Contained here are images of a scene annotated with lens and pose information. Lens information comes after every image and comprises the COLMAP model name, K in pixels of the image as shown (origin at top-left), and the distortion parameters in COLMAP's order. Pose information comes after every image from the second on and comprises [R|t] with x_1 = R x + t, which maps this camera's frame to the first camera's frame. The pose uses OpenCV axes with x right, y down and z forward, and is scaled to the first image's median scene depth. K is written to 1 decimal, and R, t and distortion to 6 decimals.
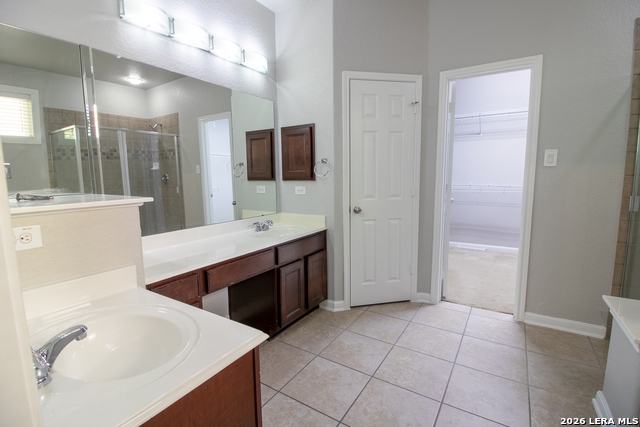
lens RADIAL K [[295.8, 0, 318.7], [0, 295.8, 212.3], [0, 0, 1]] dist [-0.004698, -0.010375]
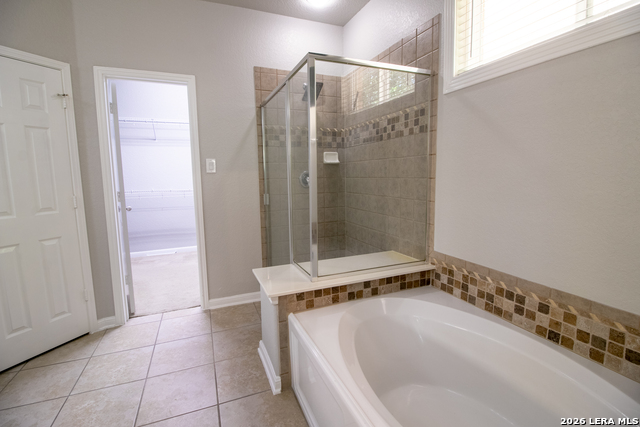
lens RADIAL K [[295.8, 0, 318.5], [0, 295.8, 211.8], [0, 0, 1]] dist [-0.004698, -0.010375]
pose [[0.571701, -0.100194, 0.814321, 0.043752], [0.116019, 0.992415, 0.040655, 0.001947], [-0.812217, 0.071234, 0.578989, -0.029832]]
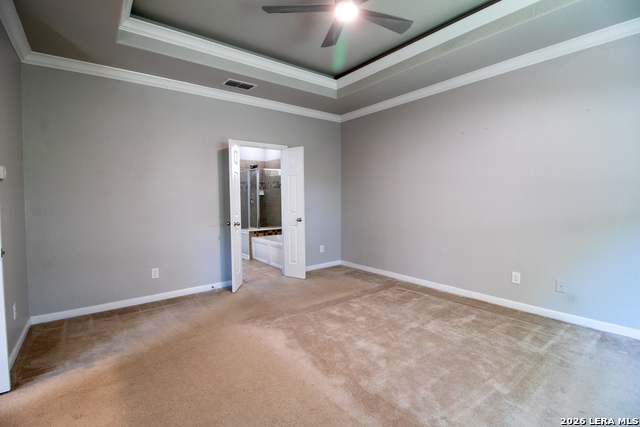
lens RADIAL K [[295.8, 0, 318.2], [0, 295.8, 211.5], [0, 0, 1]] dist [-0.004698, -0.010375]
pose [[0.327644, -0.031619, 0.944272, -2.058049], [0.121938, 0.992496, -0.009076, 0.167191], [-0.936900, 0.118116, 0.329041, -1.163448]]
